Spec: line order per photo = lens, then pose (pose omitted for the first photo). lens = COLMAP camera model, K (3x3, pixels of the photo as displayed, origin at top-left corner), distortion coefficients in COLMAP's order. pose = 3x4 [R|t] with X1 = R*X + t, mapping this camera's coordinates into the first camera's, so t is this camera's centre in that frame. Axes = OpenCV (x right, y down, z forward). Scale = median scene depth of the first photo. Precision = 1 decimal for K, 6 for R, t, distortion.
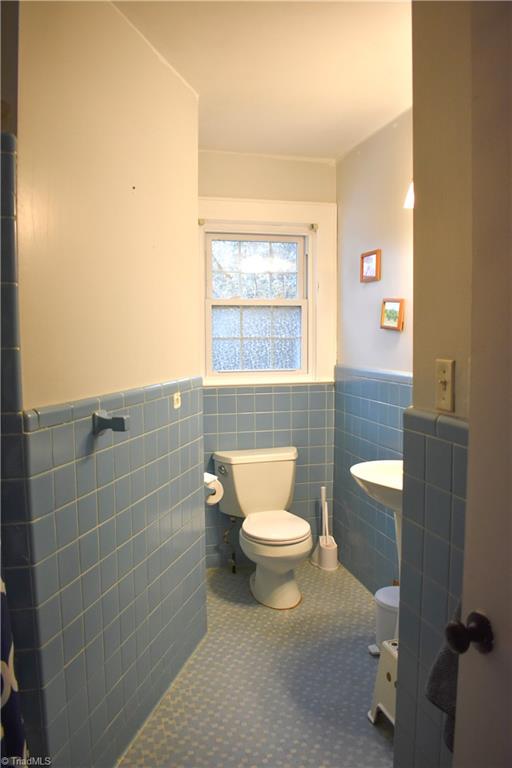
lens RADIAL K [[599.5, 0, 256.1], [0, 599.5, 380.7], [0, 0, 1]] dist [-0.090857, 0.020894]
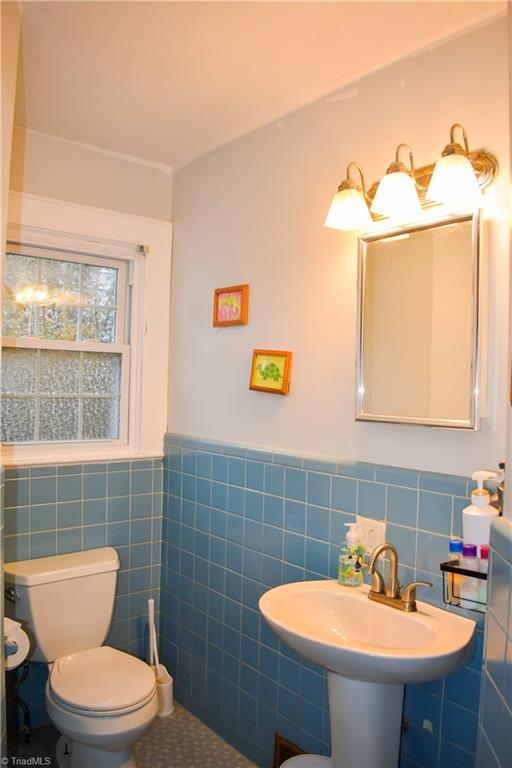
lens RADIAL K [[599.5, 0, 255.0], [0, 599.5, 389.1], [0, 0, 1]] dist [-0.090857, 0.020894]
pose [[0.906173, 0.026437, 0.422081, -0.086375], [0.001978, 0.997768, -0.066740, -0.032465], [-0.422903, 0.061313, 0.904098, 0.273214]]
